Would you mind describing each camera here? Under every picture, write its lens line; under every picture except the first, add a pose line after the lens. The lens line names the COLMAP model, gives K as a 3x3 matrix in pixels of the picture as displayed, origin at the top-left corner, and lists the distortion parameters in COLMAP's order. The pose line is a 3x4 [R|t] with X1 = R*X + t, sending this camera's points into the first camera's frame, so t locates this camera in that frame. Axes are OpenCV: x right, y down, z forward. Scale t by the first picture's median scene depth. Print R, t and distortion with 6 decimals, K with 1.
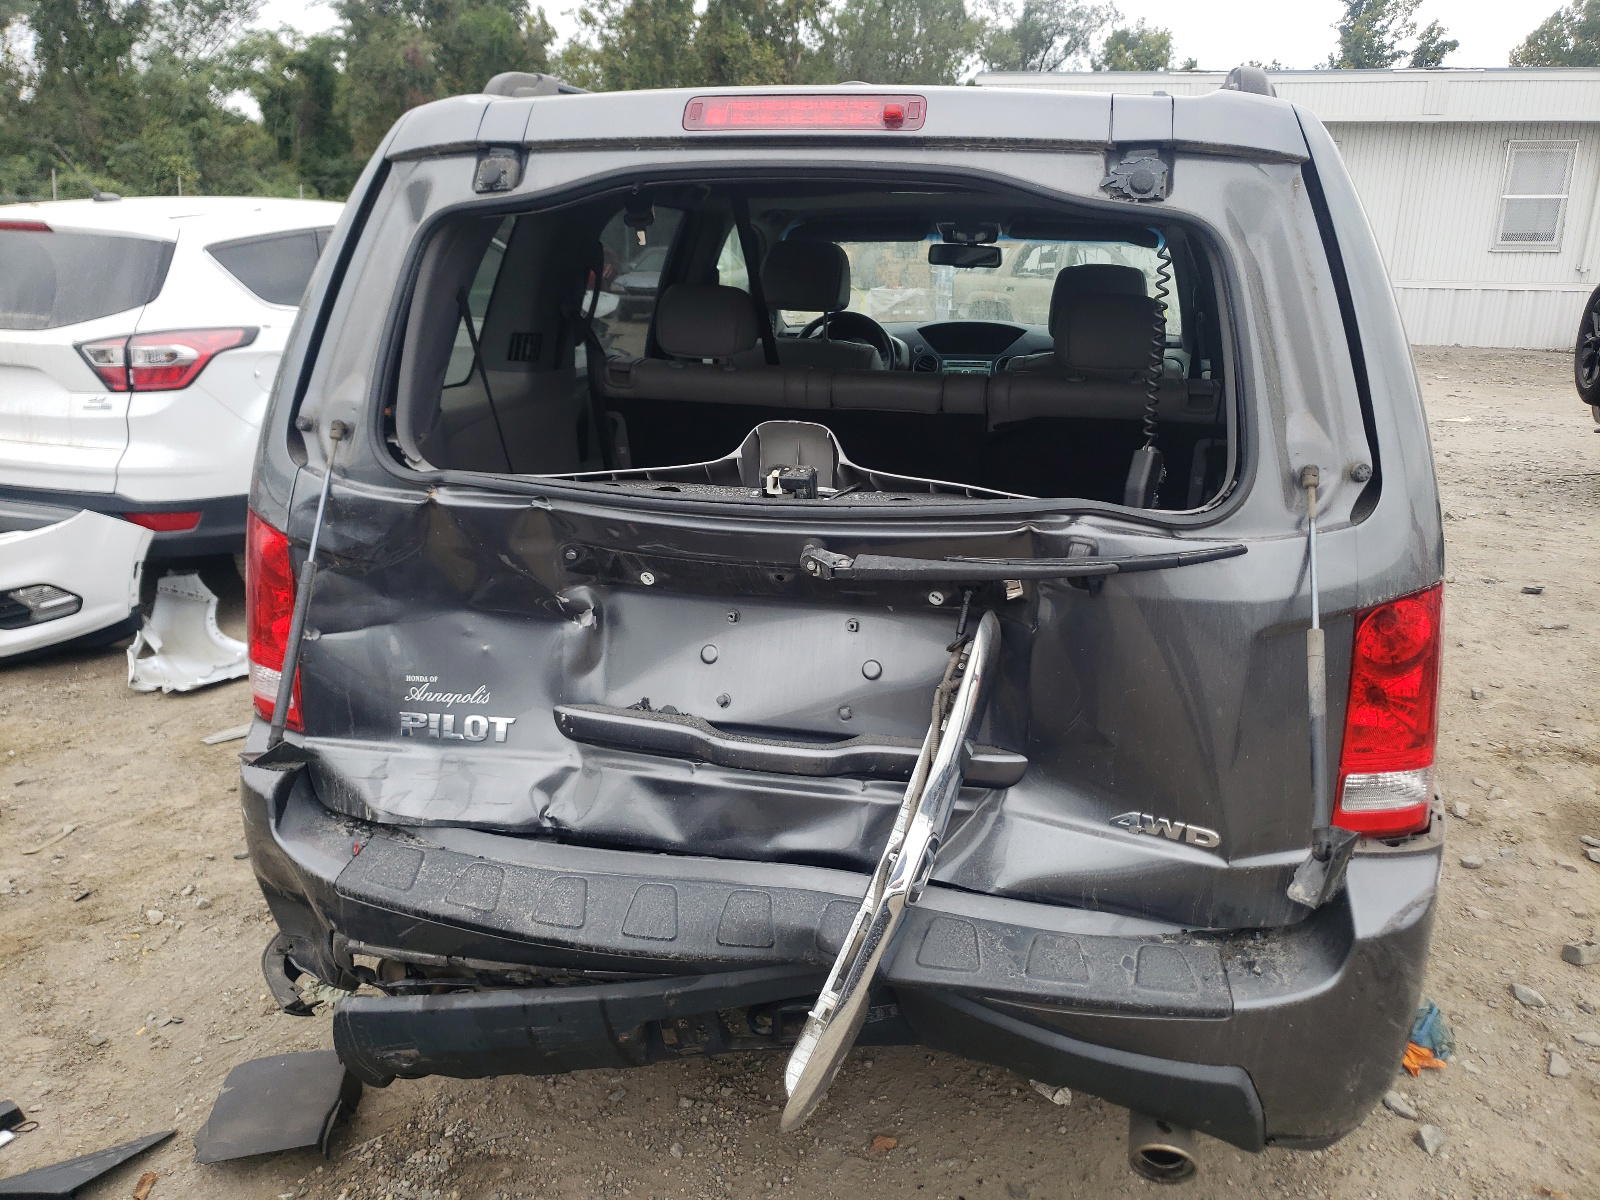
lens RADIAL K [[1238.0, 0, 799.4], [0, 1238.0, 548.3], [0, 0, 1]] dist [0.007658, 0.006714]
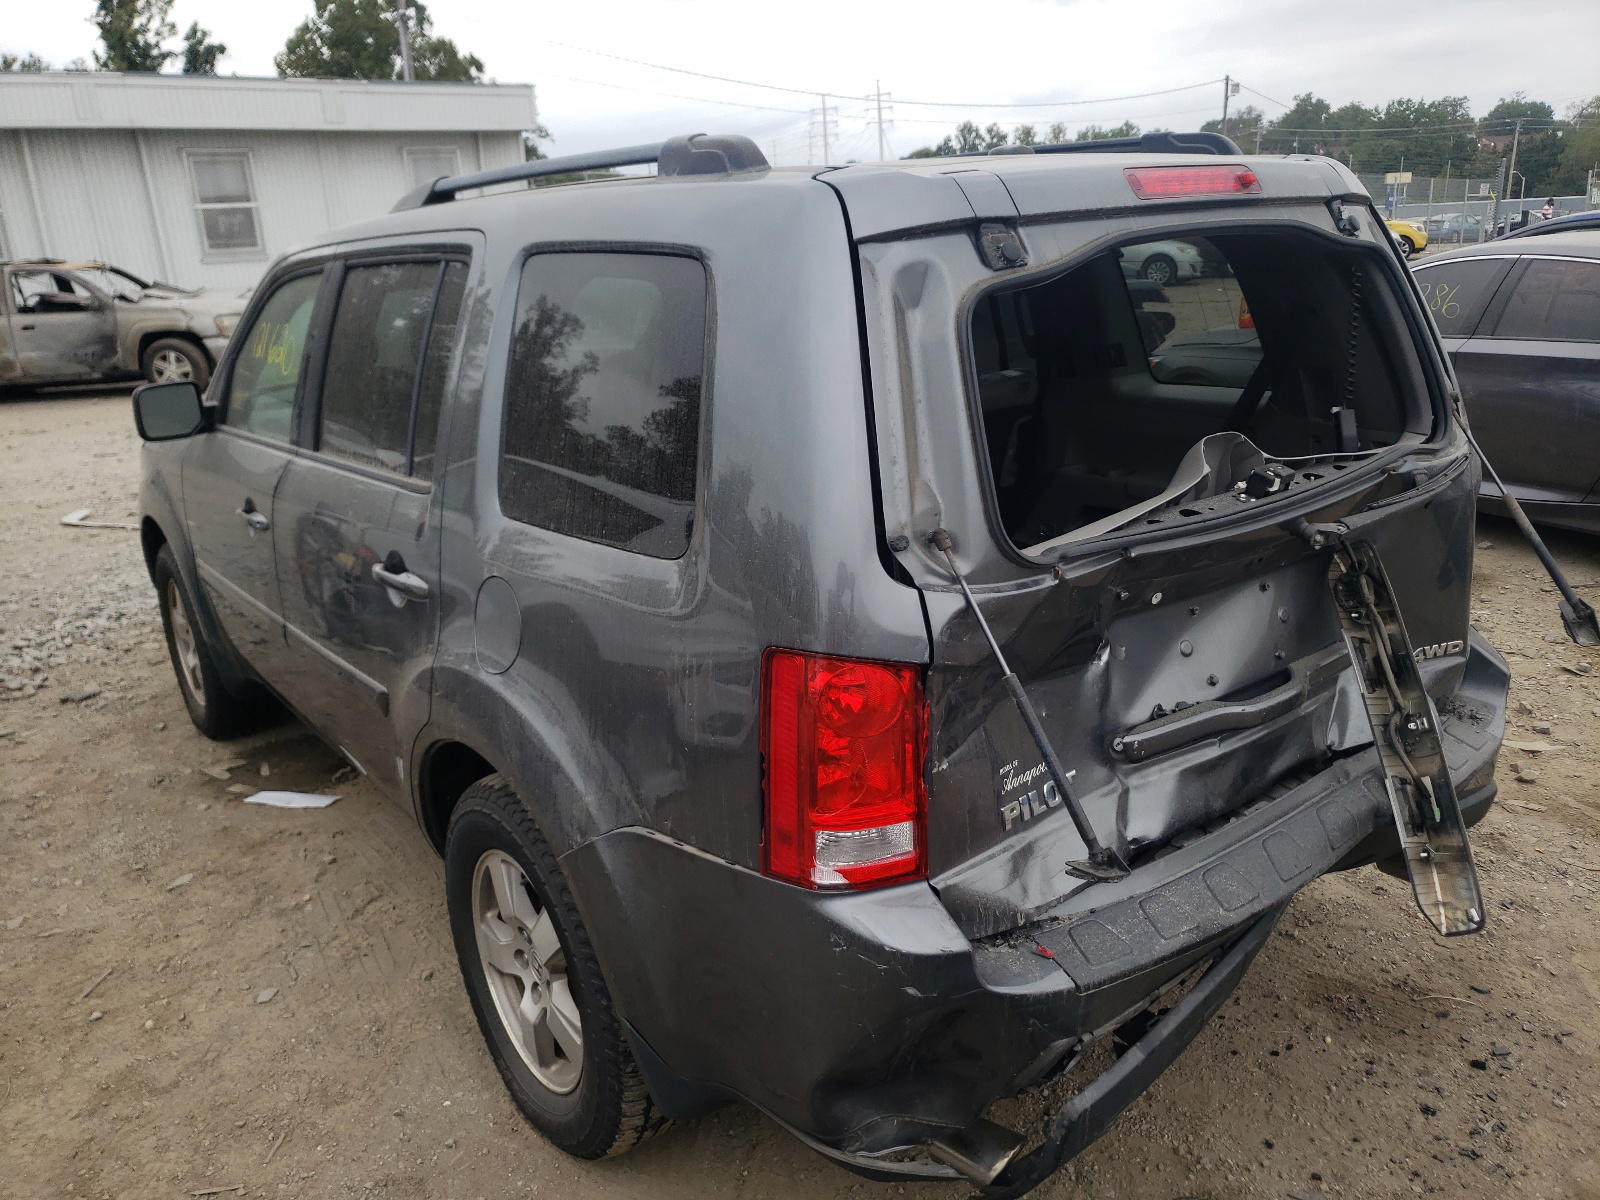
lens RADIAL K [[1265.8, 0, 801.8], [0, 1265.8, 566.8], [0, 0, 1]] dist [0.004241, 0.001317]
pose [[0.646895, -0.245037, 0.722138, -1.134616], [0.240919, 0.964138, 0.111336, -0.205109], [-0.723522, 0.101954, 0.682730, 0.439013]]
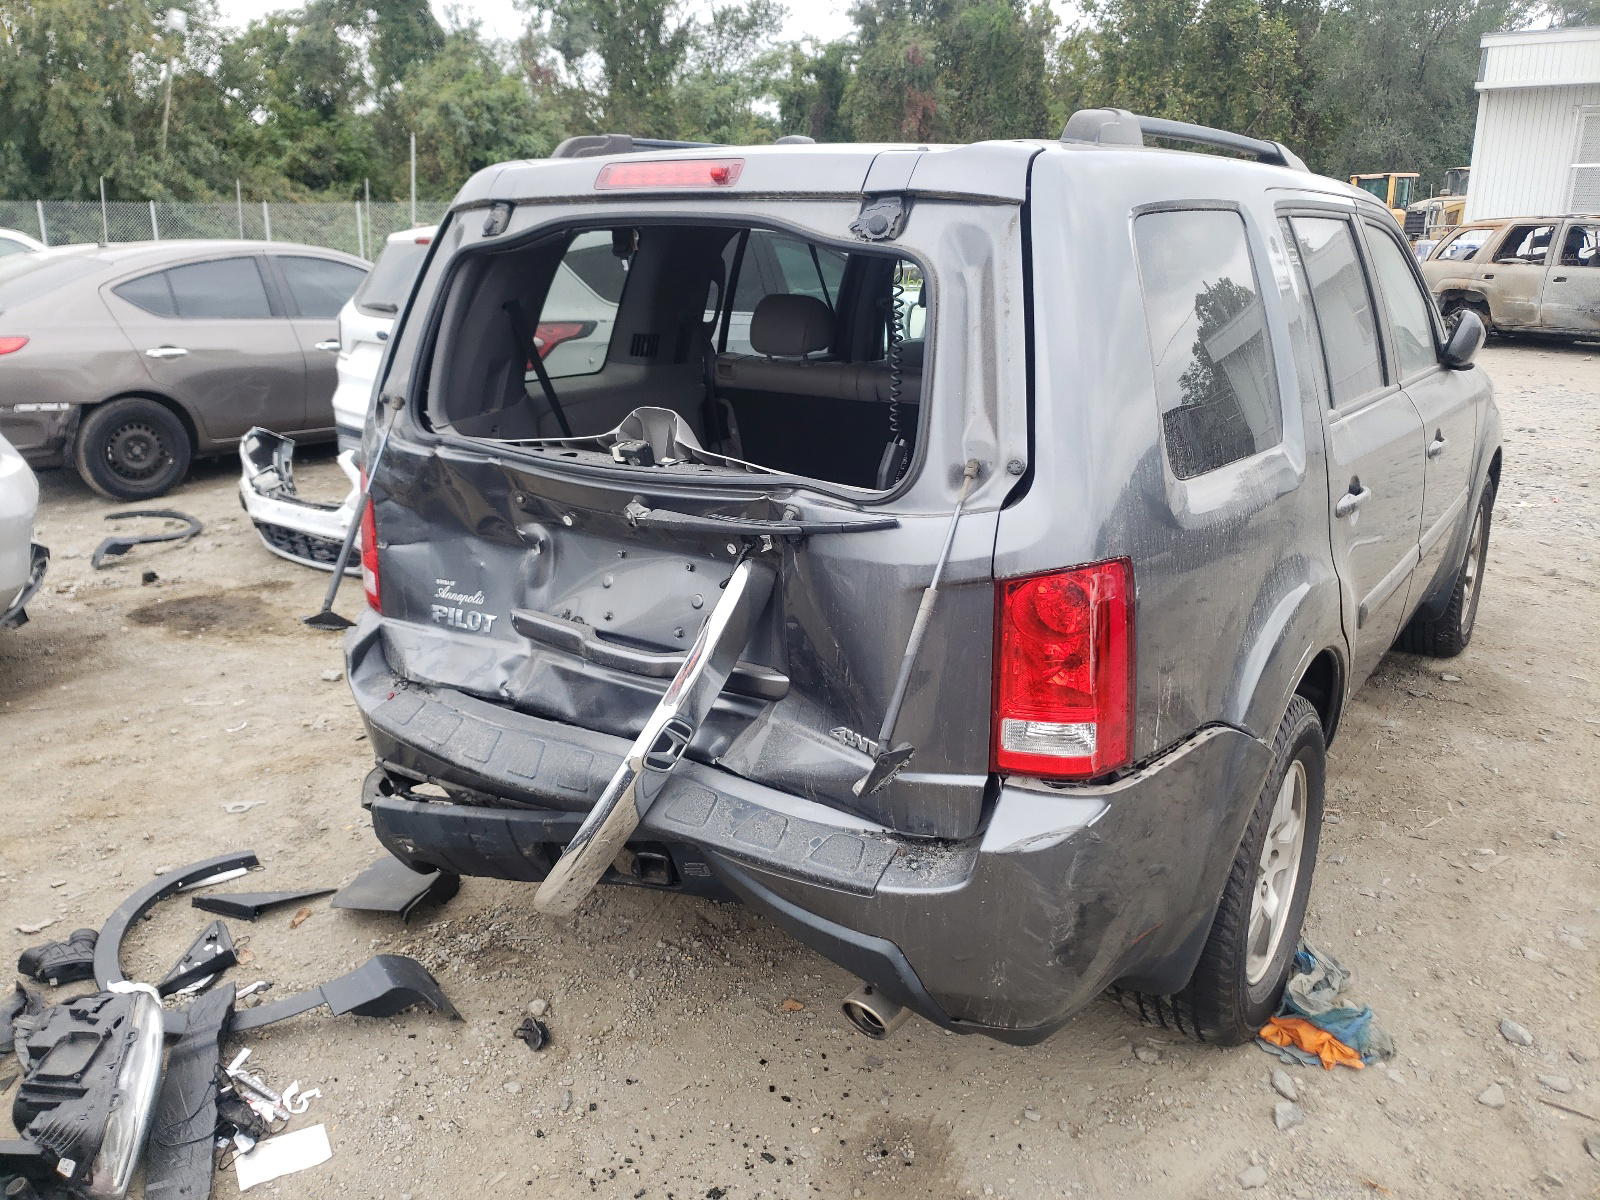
lens RADIAL K [[1238.0, 0, 799.4], [0, 1238.0, 548.3], [0, 0, 1]] dist [0.007658, 0.006714]
pose [[0.926688, 0.076988, -0.367862, 0.601675], [-0.073467, 0.997019, 0.023591, 0.004234], [0.368582, 0.005164, 0.929581, -0.161226]]
